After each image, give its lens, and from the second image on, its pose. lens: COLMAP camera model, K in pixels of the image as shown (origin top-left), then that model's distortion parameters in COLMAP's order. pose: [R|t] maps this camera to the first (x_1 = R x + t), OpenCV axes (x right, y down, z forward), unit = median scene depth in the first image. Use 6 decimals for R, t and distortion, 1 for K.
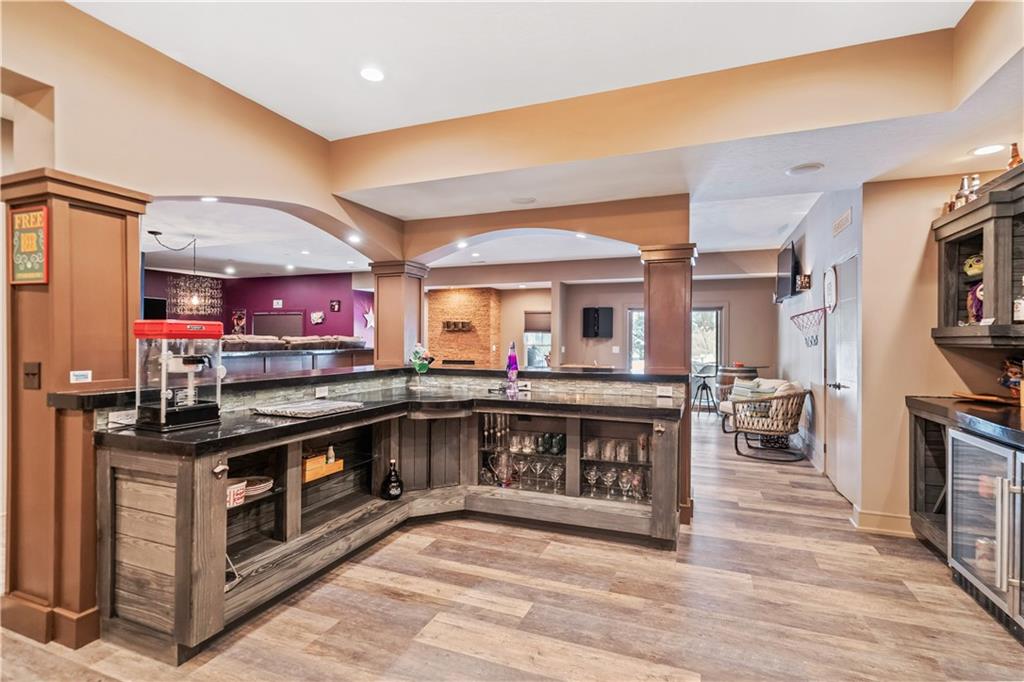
lens RADIAL K [[459.4, 0, 512.0], [0, 459.4, 341.0], [0, 0, 1]] dist [-0.002684, -0.000225]
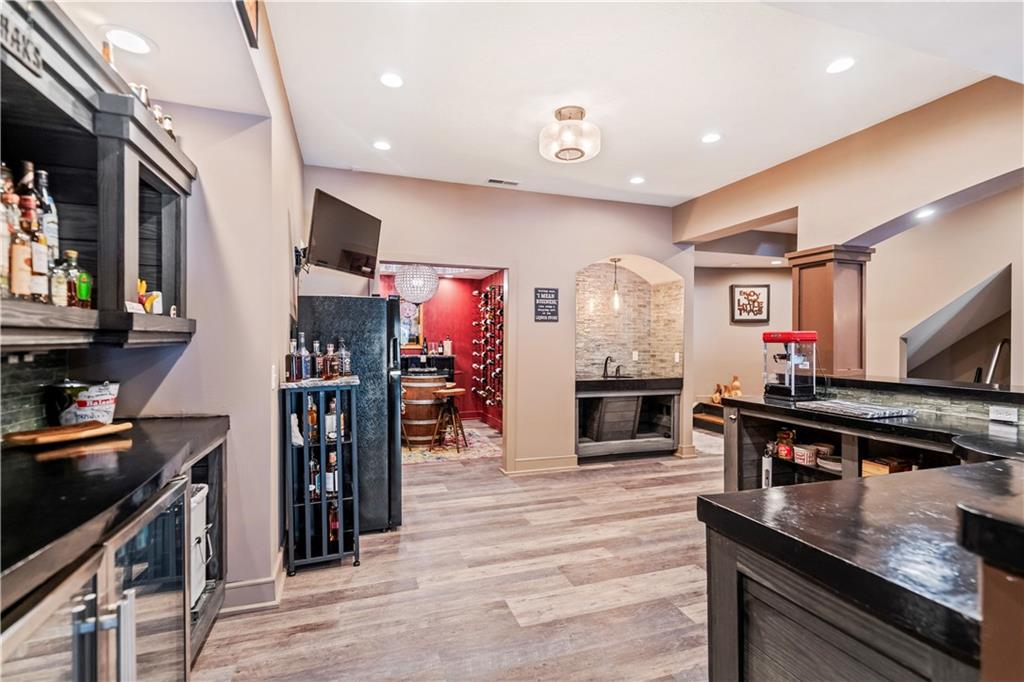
lens RADIAL K [[459.4, 0, 512.0], [0, 459.4, 341.0], [0, 0, 1]] dist [-0.002684, -0.000225]
pose [[-0.740884, -0.010774, -0.671546, 0.920309], [-0.009993, 0.999937, -0.005018, 0.008544], [0.671558, 0.002993, -0.740946, 1.395603]]
